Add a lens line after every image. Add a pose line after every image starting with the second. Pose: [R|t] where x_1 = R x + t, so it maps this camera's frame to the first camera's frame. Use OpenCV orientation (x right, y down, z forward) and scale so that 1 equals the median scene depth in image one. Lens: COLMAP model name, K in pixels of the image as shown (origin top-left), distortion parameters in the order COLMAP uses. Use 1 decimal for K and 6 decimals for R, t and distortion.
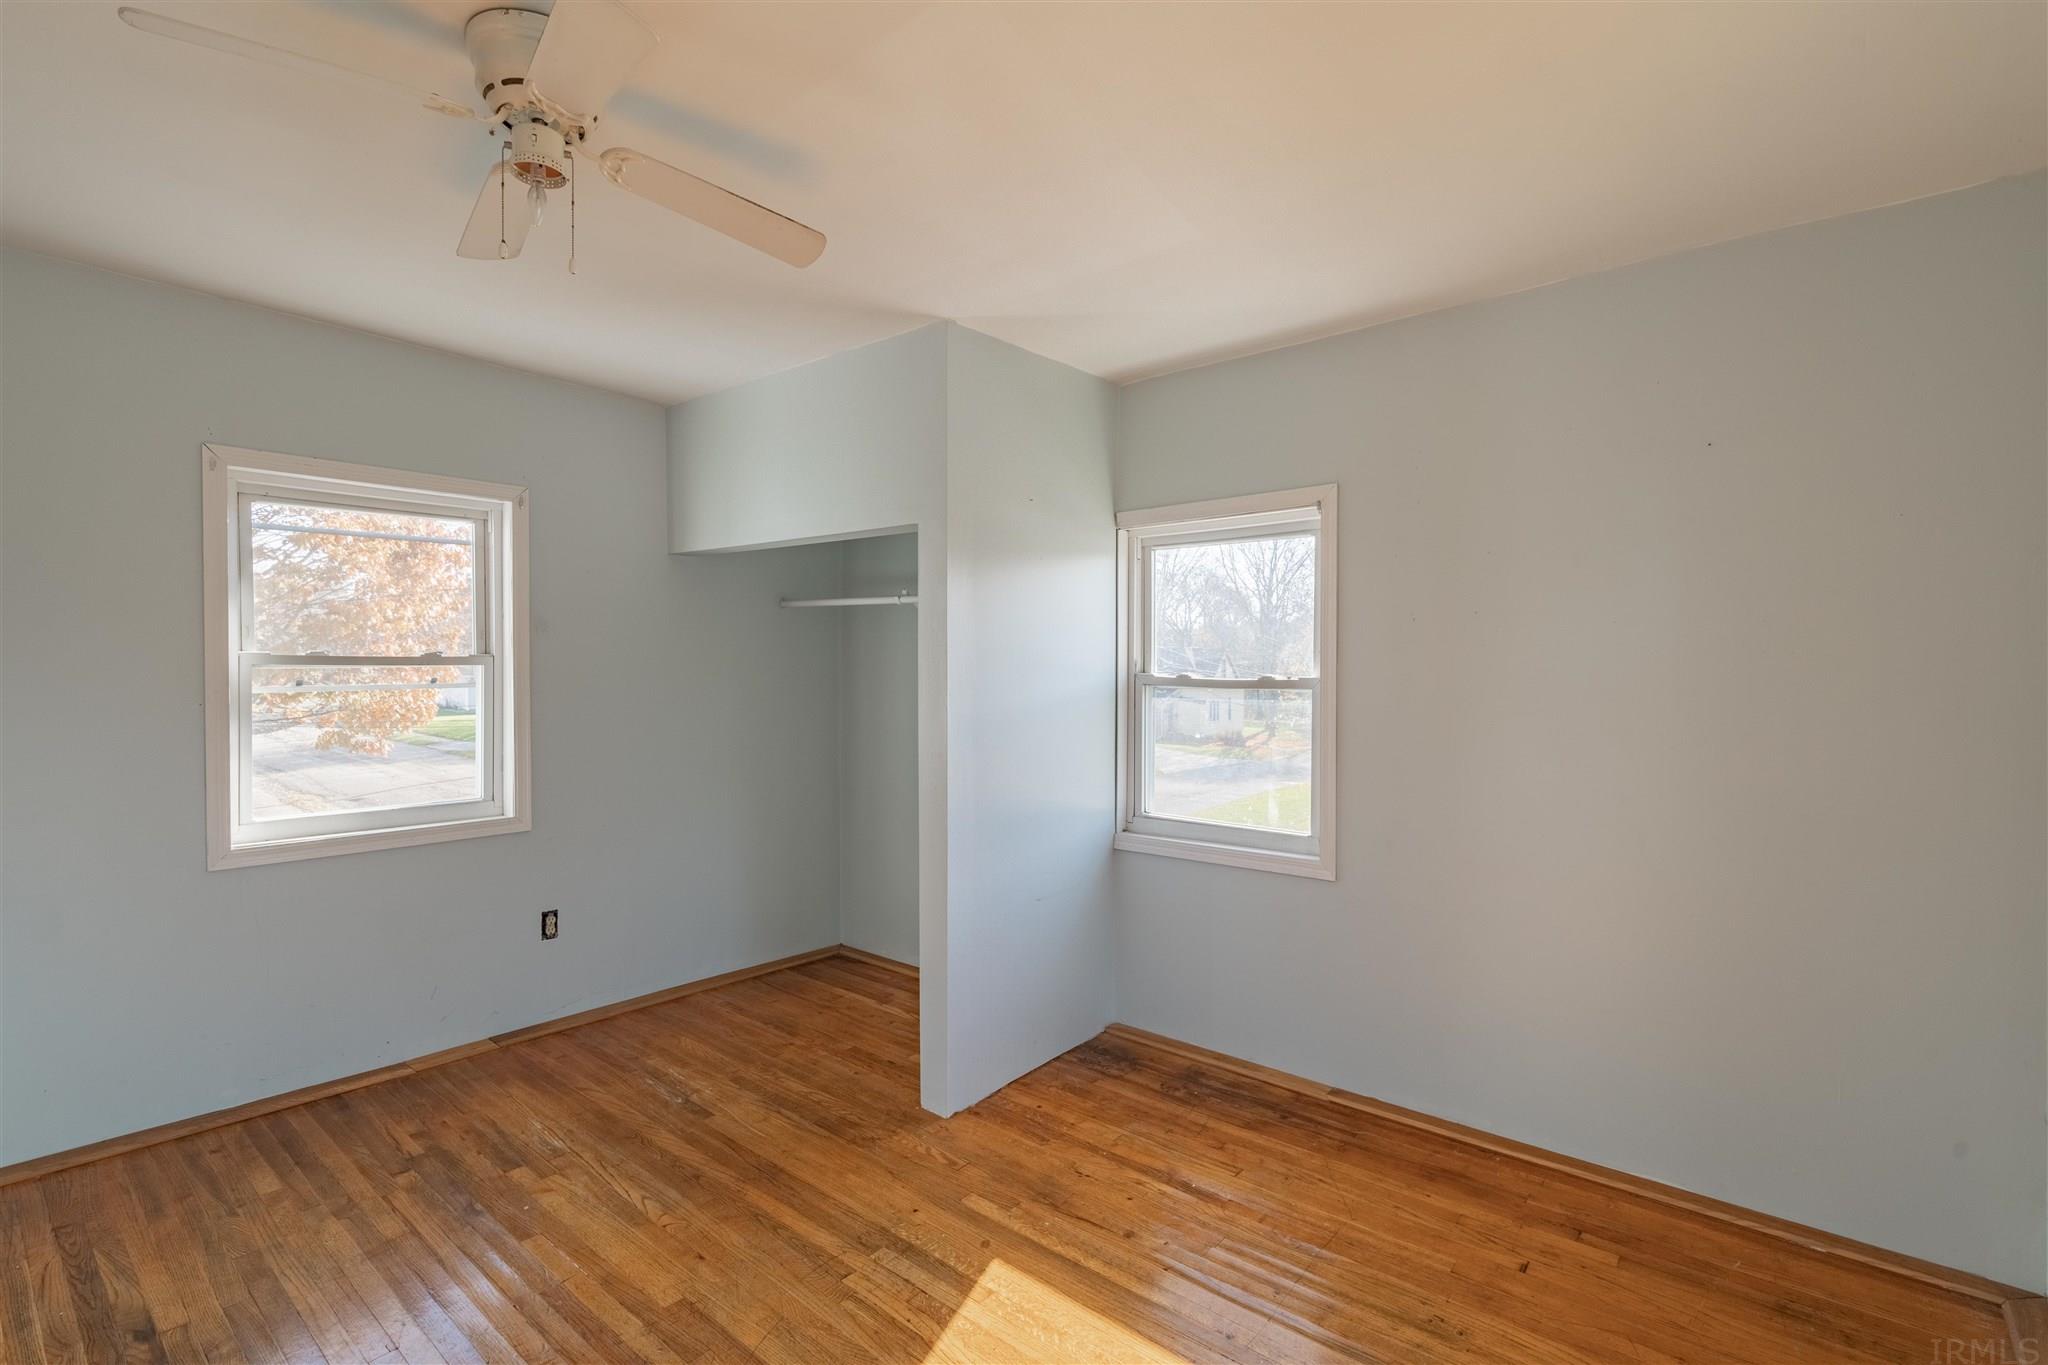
lens RADIAL K [[960.3, 0, 1022.3], [0, 960.3, 689.6], [0, 0, 1]] dist [-0.002411, 0.000278]
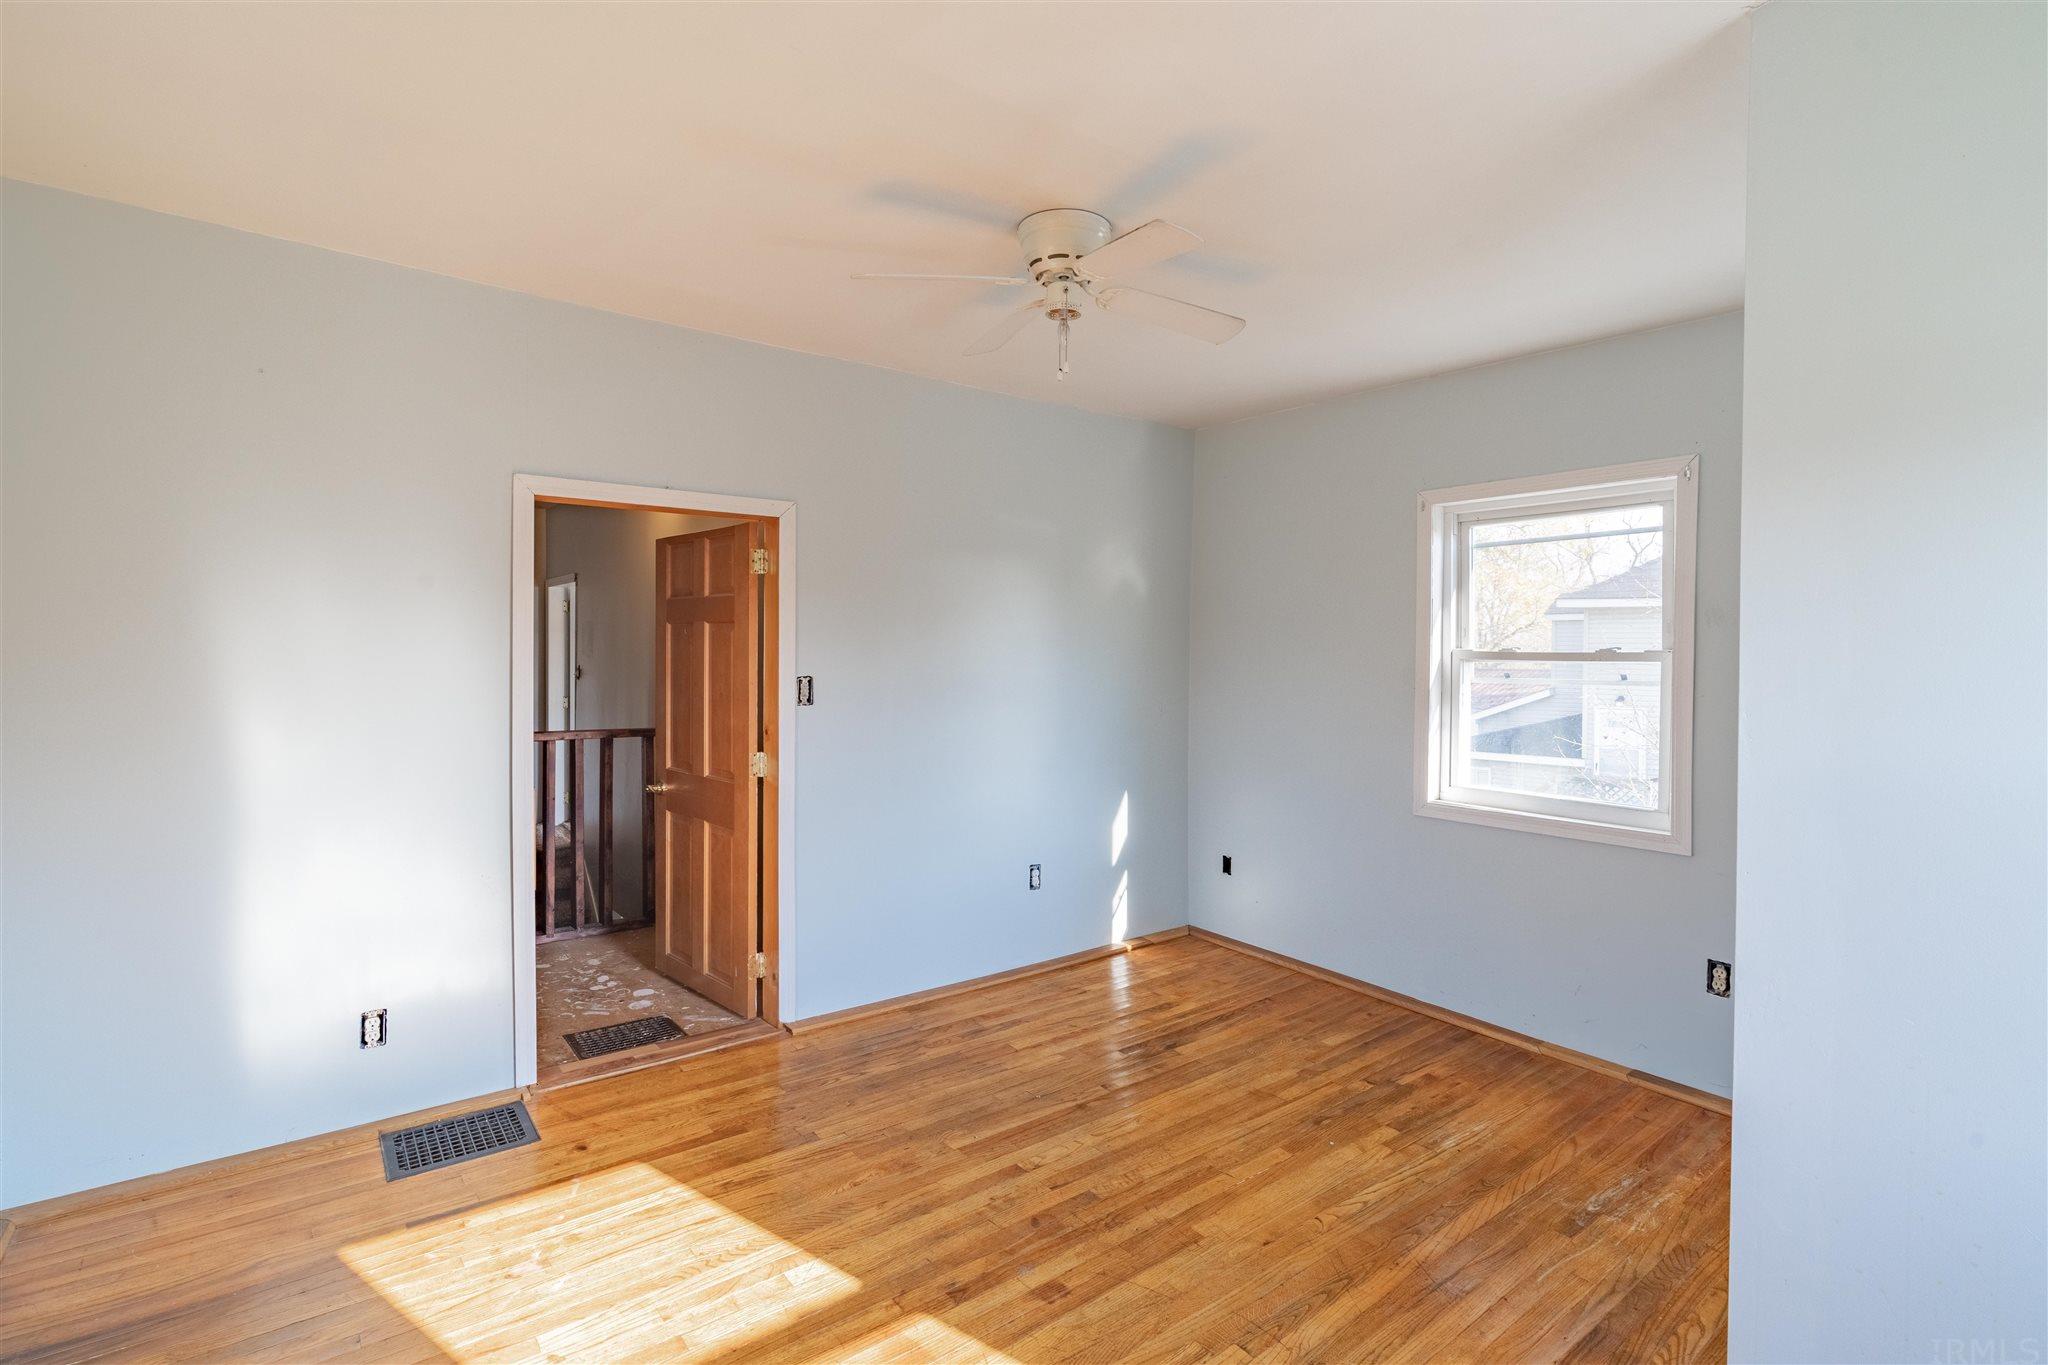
lens RADIAL K [[936.5, 0, 1015.0], [0, 936.5, 670.9], [0, 0, 1]] dist [-0.001119, -0.000364]
pose [[-0.218611, 0.012615, -0.975730, 0.565788], [-0.036524, 0.999110, 0.021101, -0.017416], [0.975128, 0.040250, -0.217956, 0.780111]]
